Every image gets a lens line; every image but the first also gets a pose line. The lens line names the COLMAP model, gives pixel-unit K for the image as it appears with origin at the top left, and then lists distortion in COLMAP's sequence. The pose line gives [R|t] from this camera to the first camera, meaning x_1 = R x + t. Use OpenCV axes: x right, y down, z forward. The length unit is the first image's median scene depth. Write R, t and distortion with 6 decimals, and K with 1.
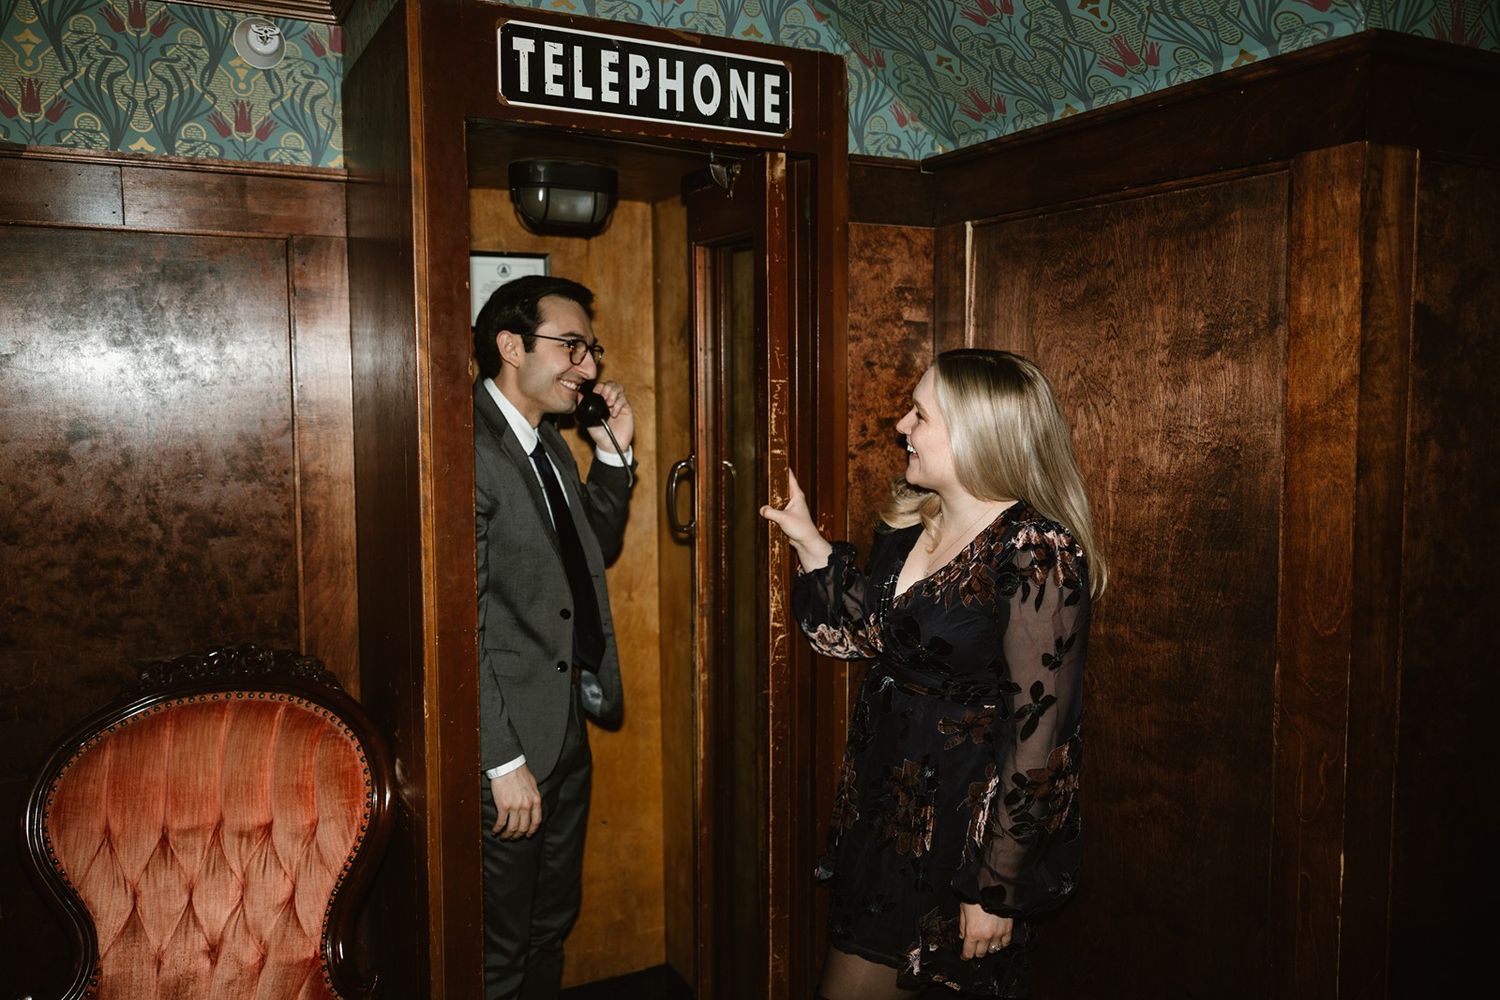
lens RADIAL K [[1153.8, 0, 750.0], [0, 1153.8, 500.0], [0, 0, 1]] dist [-0.001887, 0.010792]
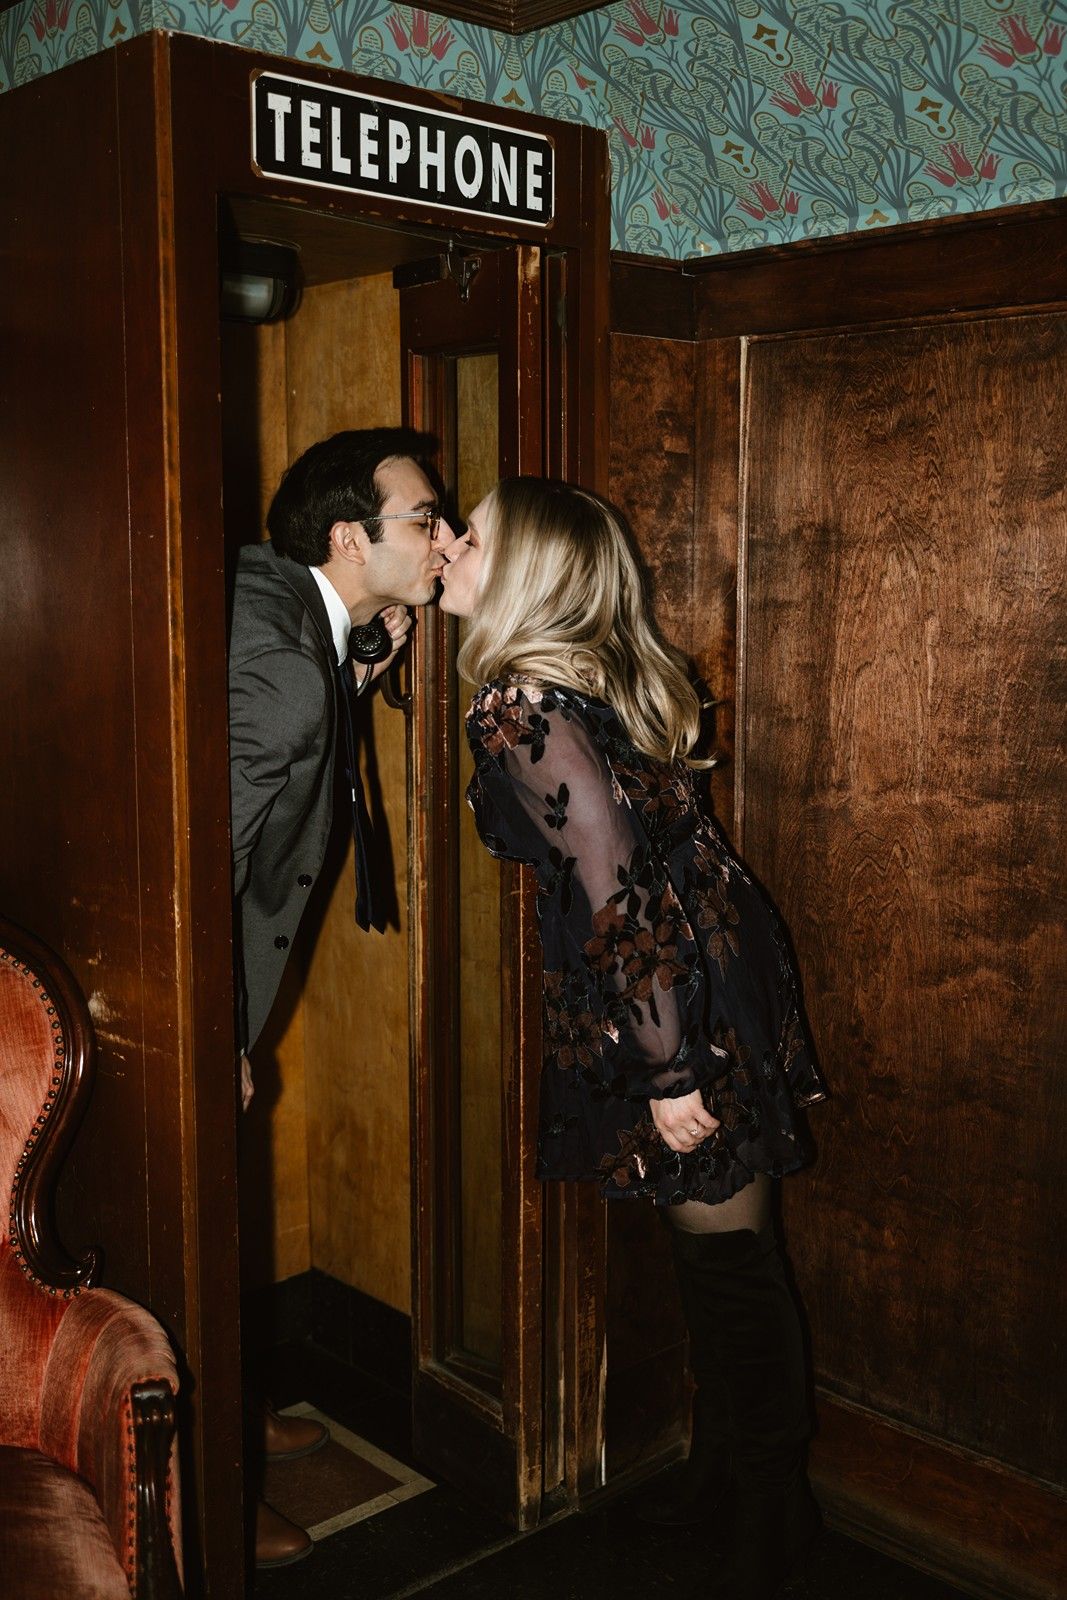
lens RADIAL K [[1683.4, 0, 528.5], [0, 1683.4, 794.9], [0, 0, 1]] dist [-0.004440, 0.006801]
pose [[0.969347, -0.030154, 0.243837, -0.313925], [0.018156, 0.998518, 0.051301, 0.035684], [-0.245022, -0.045302, 0.968458, -0.210214]]
